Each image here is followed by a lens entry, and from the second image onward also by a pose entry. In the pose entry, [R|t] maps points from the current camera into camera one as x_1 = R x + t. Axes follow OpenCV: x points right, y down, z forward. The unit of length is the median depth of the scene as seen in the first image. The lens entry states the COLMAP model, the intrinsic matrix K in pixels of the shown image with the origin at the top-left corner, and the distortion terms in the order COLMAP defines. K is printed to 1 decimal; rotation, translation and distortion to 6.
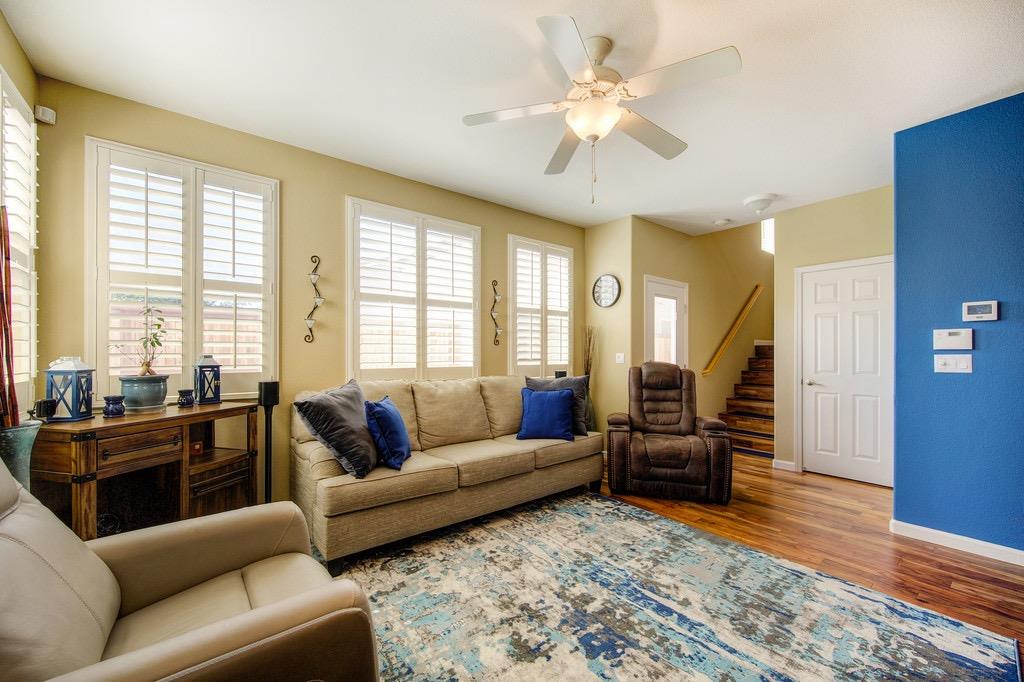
lens RADIAL K [[406.0, 0, 516.3], [0, 406.0, 352.8], [0, 0, 1]] dist [-0.001229, -0.000831]
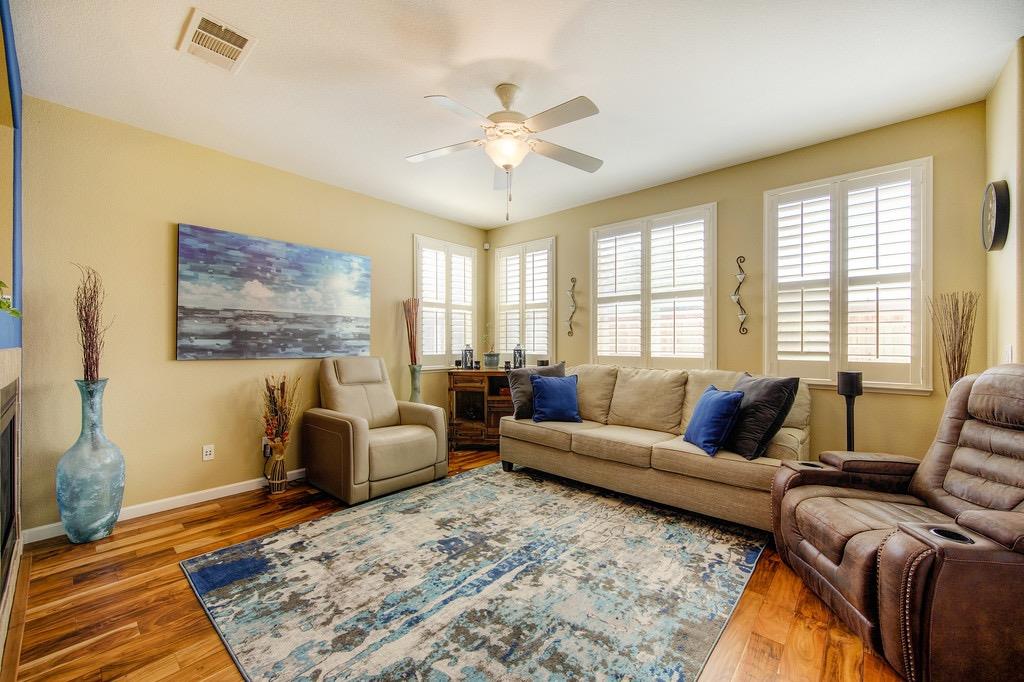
lens RADIAL K [[406.0, 0, 516.0], [0, 406.0, 342.9], [0, 0, 1]] dist [-0.001229, -0.000831]
pose [[0.165340, 0.001528, -0.986235, 1.135445], [0.000632, 0.999998, 0.001655, -0.003655], [0.986236, -0.000896, 0.165338, 0.670046]]
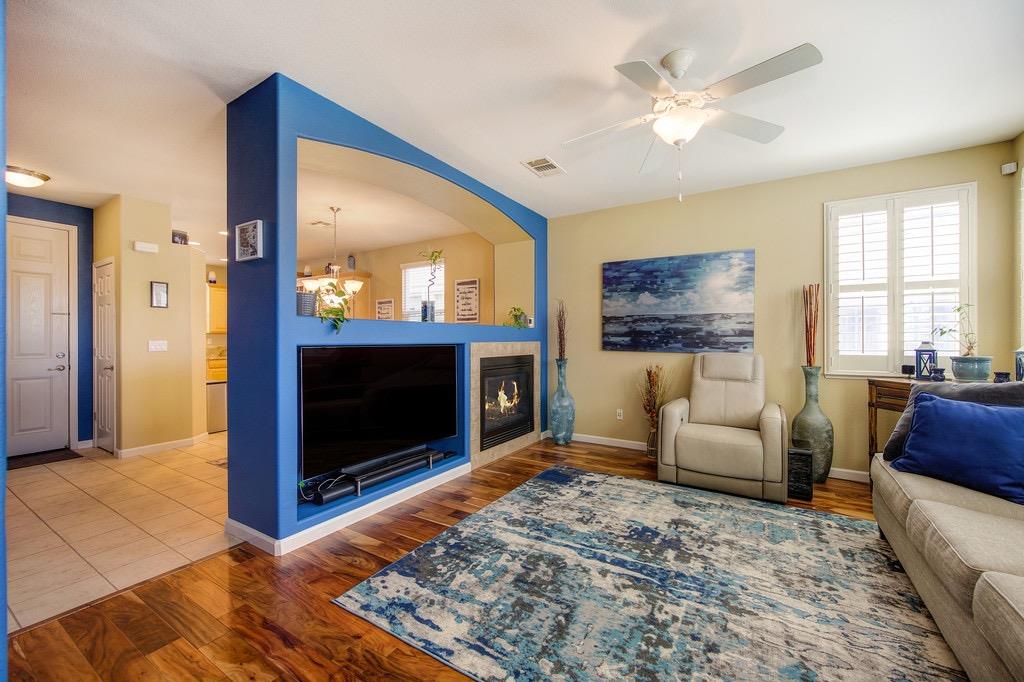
lens RADIAL K [[406.0, 0, 514.4], [0, 406.0, 340.0], [0, 0, 1]] dist [-0.001229, -0.000831]
pose [[-0.945609, 0.000845, -0.325304, 0.784146], [0.000999, 0.999999, -0.000306, 0.000483], [0.325304, -0.000614, -0.945609, 1.536885]]
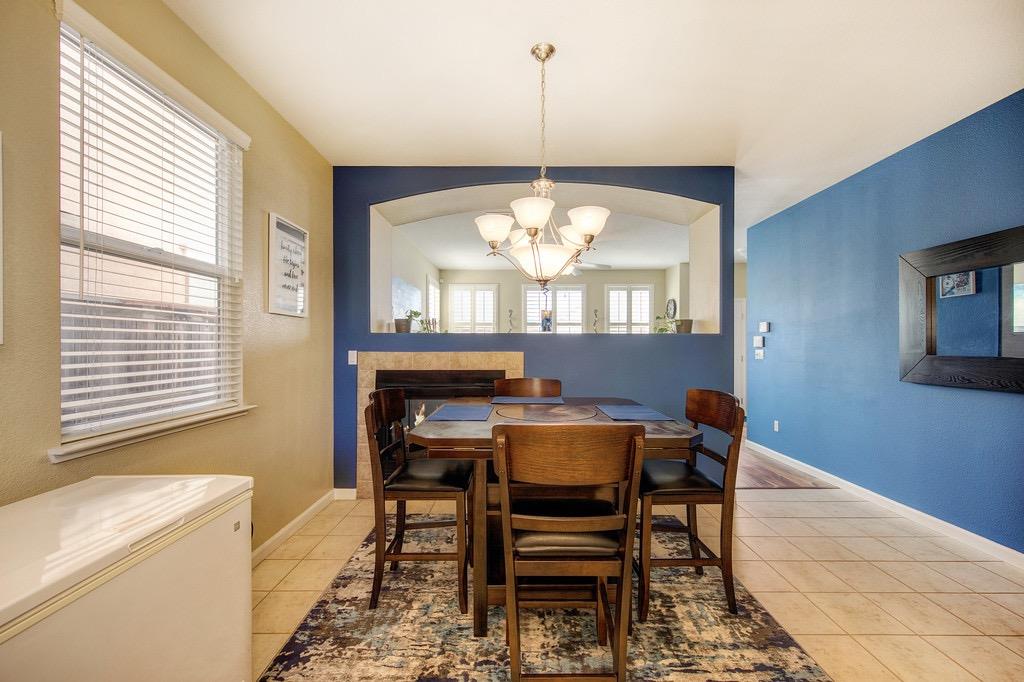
lens RADIAL K [[406.0, 0, 513.9], [0, 406.0, 345.1], [0, 0, 1]] dist [-0.001229, -0.000831]
pose [[0.771349, 0.000127, -0.636412, 1.436442], [-0.000623, 1.000000, -0.000556, -0.013638], [0.636412, 0.000826, 0.771349, -1.209013]]
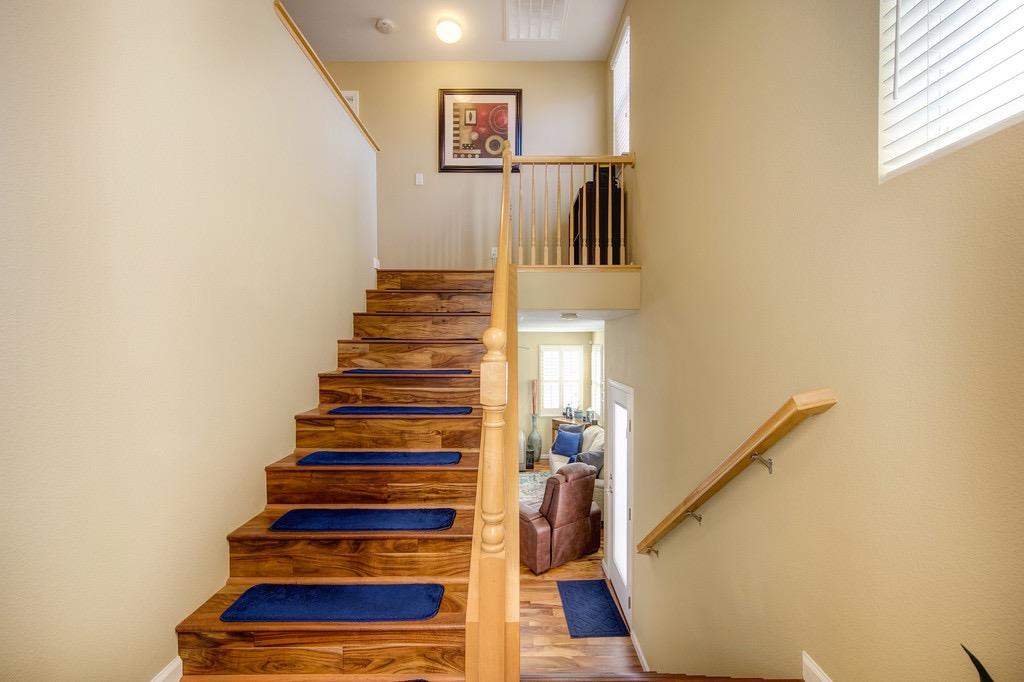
lens RADIAL K [[424.2, 0, 512.4], [0, 424.2, 341.5], [0, 0, 1]] dist [0.002899, -0.000472]
pose [[-0.638255, -0.001836, -0.769823, 2.231552], [0.001649, 0.999992, -0.003752, -0.507450], [0.769823, -0.003665, -0.638247, 2.688037]]
